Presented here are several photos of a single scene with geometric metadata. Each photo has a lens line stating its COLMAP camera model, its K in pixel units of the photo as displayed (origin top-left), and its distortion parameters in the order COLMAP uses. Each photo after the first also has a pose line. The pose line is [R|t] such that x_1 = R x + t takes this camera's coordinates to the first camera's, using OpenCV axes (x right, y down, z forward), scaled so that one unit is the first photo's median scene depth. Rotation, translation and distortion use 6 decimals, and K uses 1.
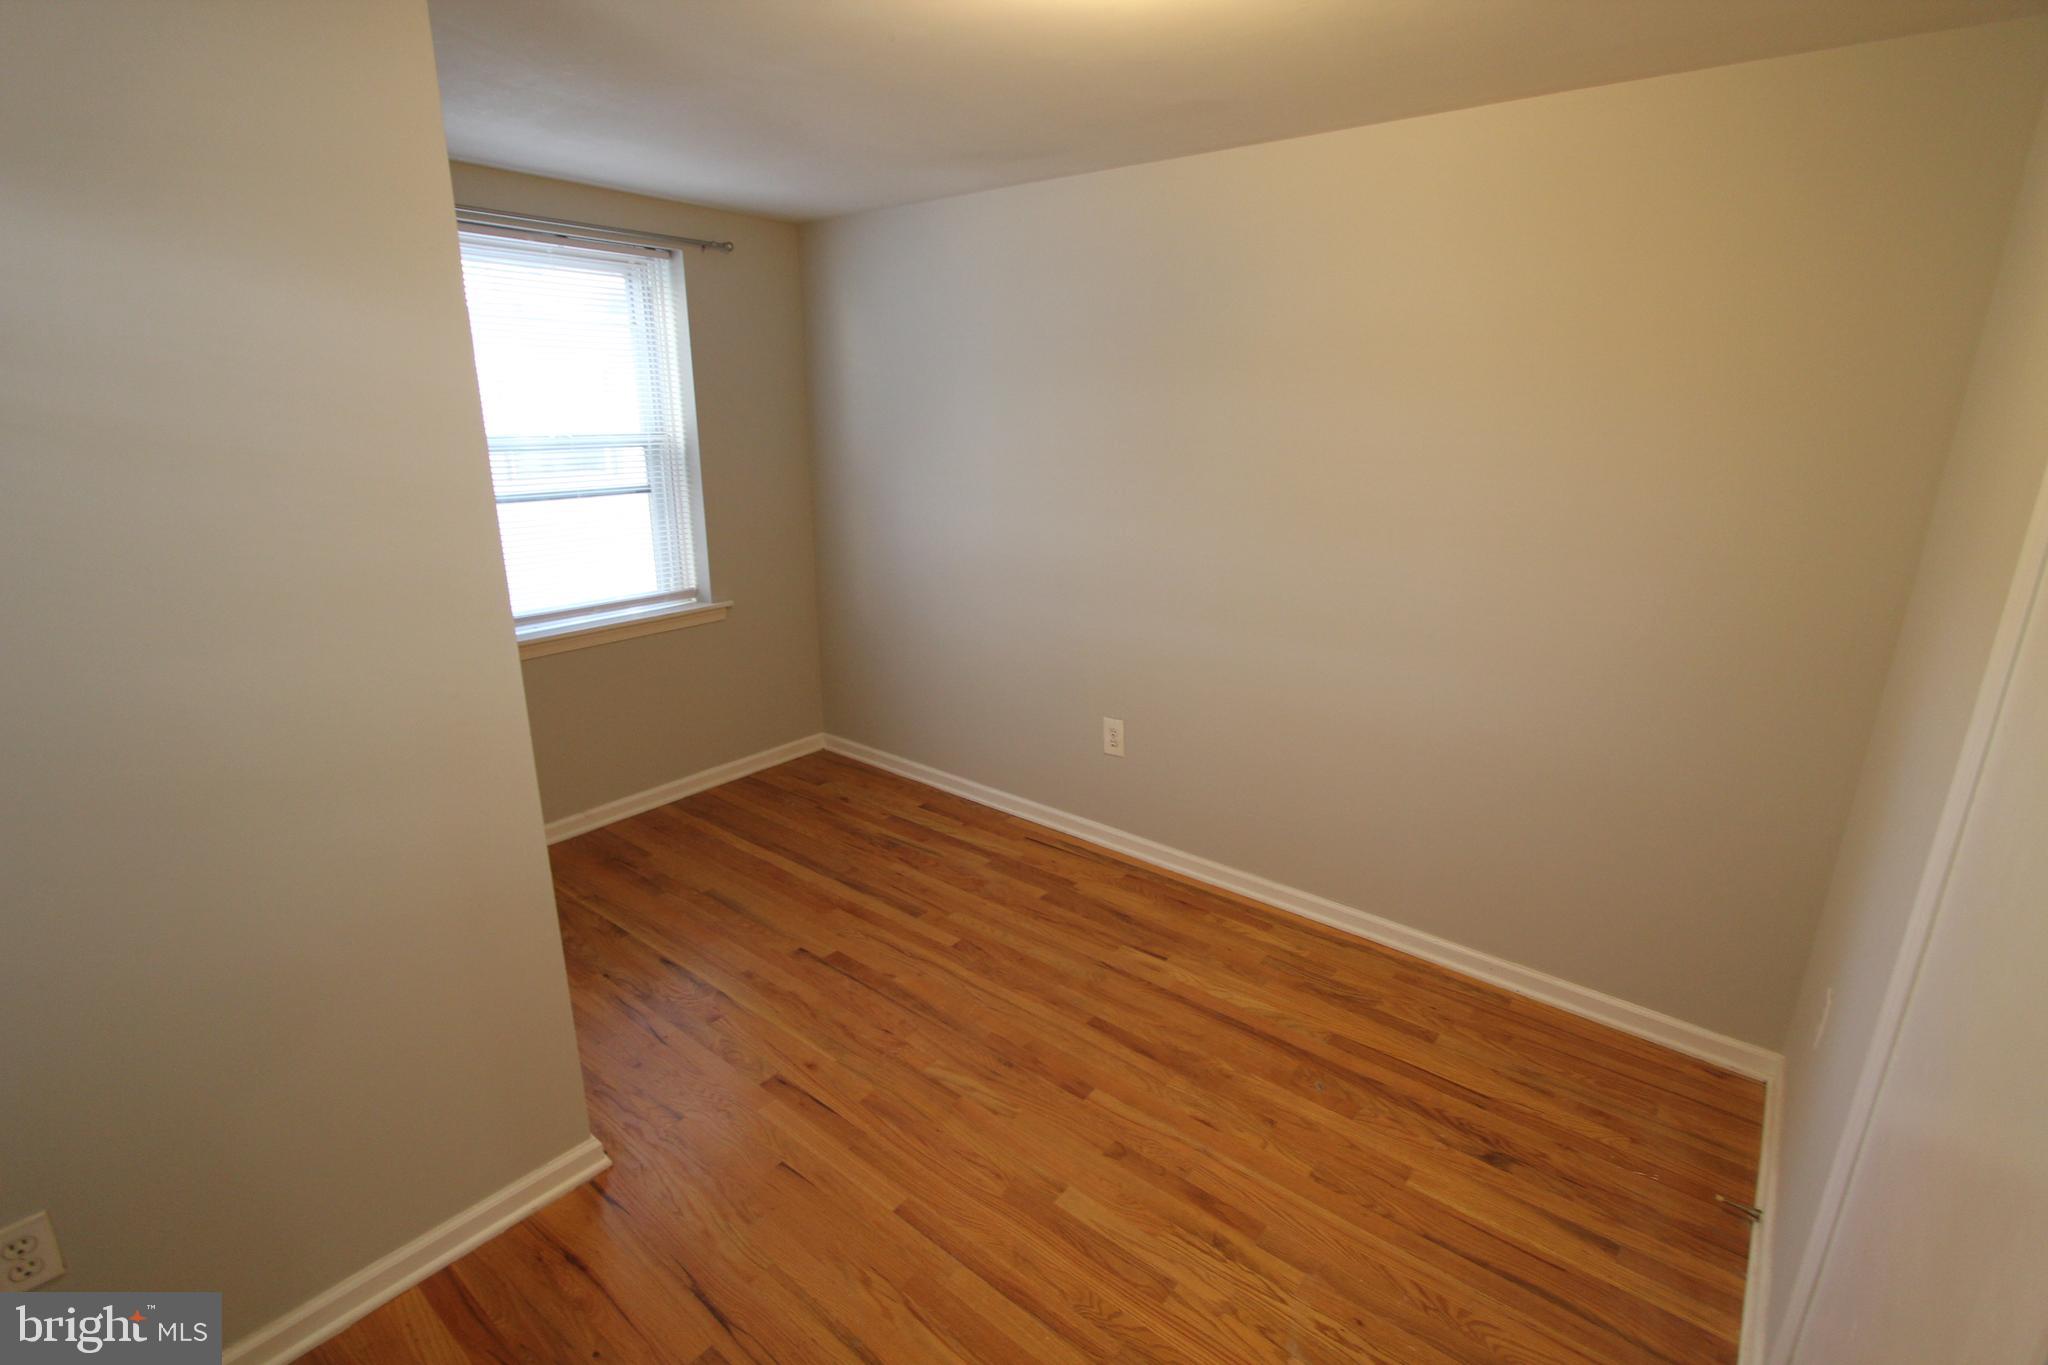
lens RADIAL K [[938.6, 0, 1022.4], [0, 938.6, 685.7], [0, 0, 1]] dist [-0.018014, 0.000736]
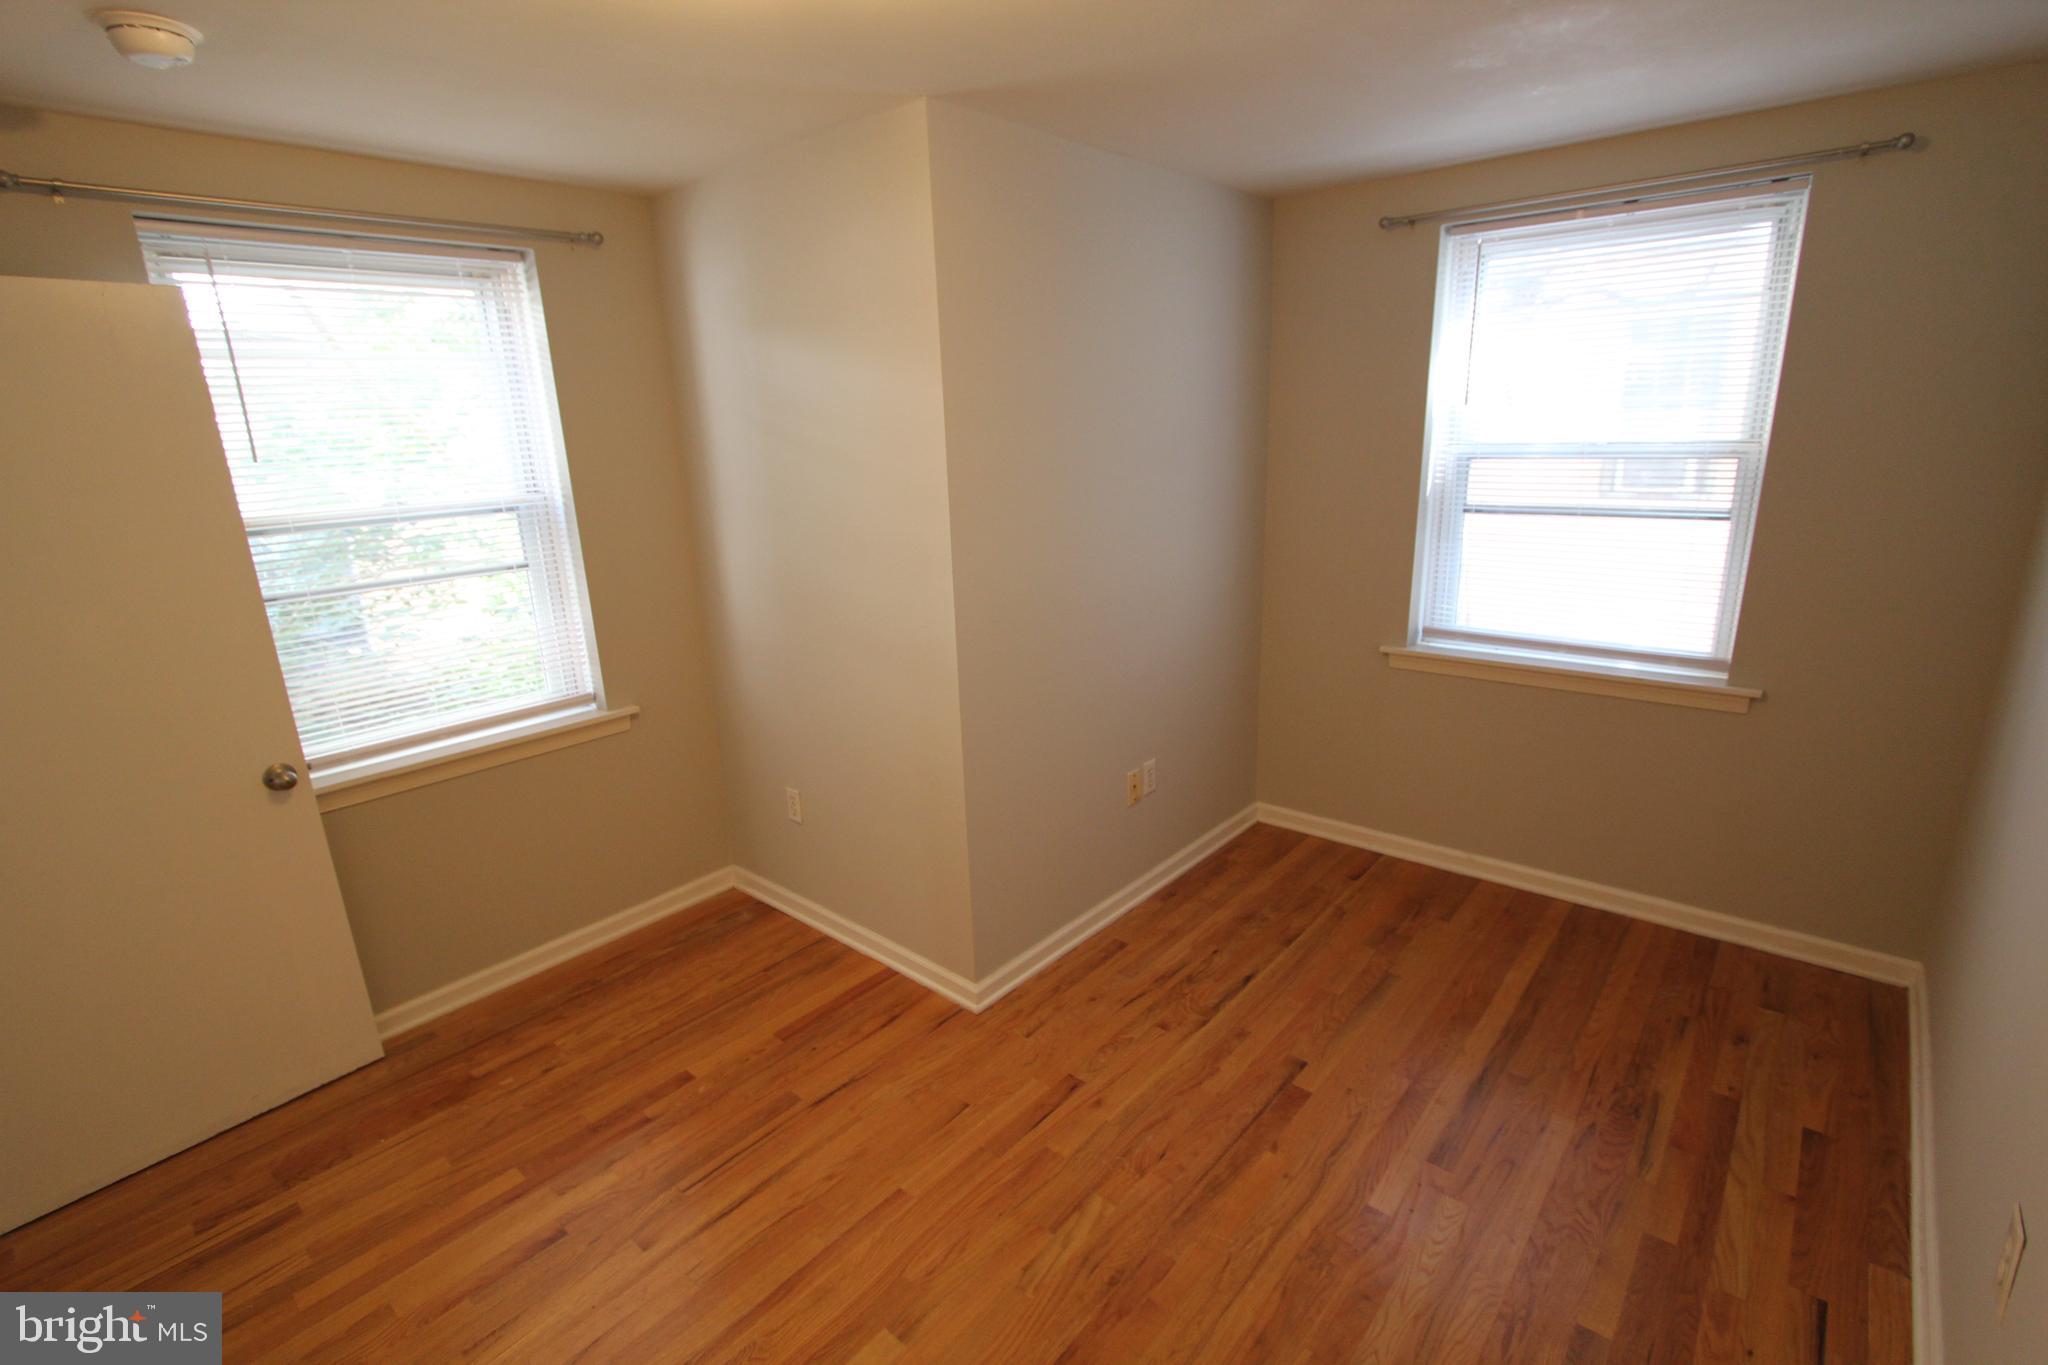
lens RADIAL K [[938.6, 0, 1022.4], [0, 938.6, 685.7], [0, 0, 1]] dist [-0.018014, 0.000736]
pose [[-0.042533, 0.264839, -0.963354, 0.549762], [-0.249390, 0.930890, 0.266925, -0.217305], [0.967469, 0.251604, 0.026455, 0.725864]]
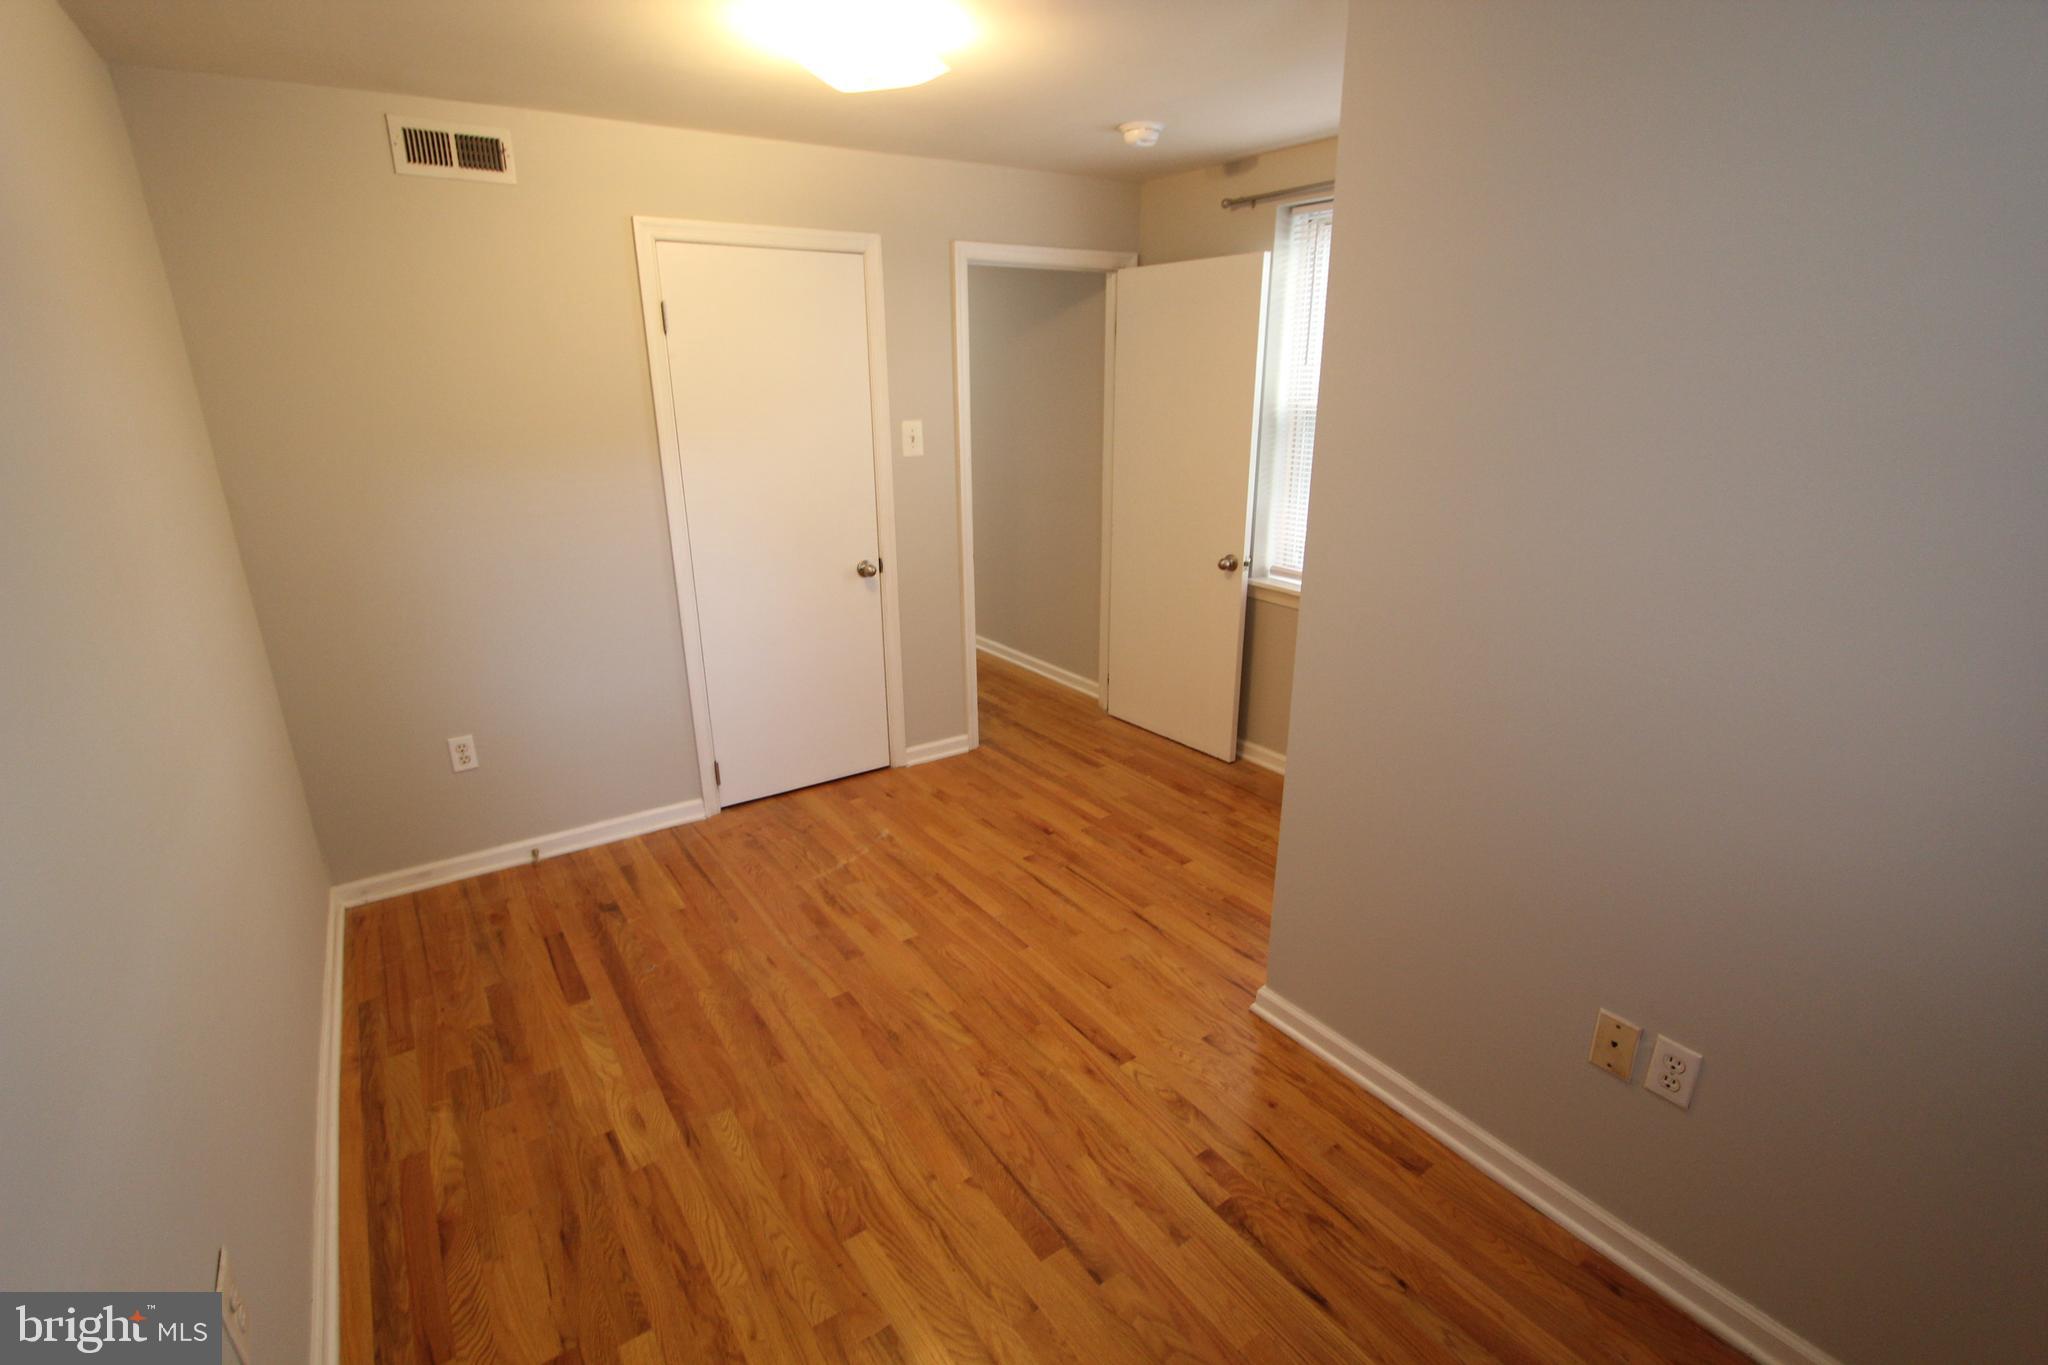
lens RADIAL K [[938.6, 0, 1022.4], [0, 938.6, 685.7], [0, 0, 1]] dist [-0.018014, 0.000736]
pose [[-0.959846, -0.089390, 0.265903, -0.352180], [0.081211, 0.818740, 0.568392, -0.419964], [-0.268514, 0.567163, -0.778605, 1.413892]]
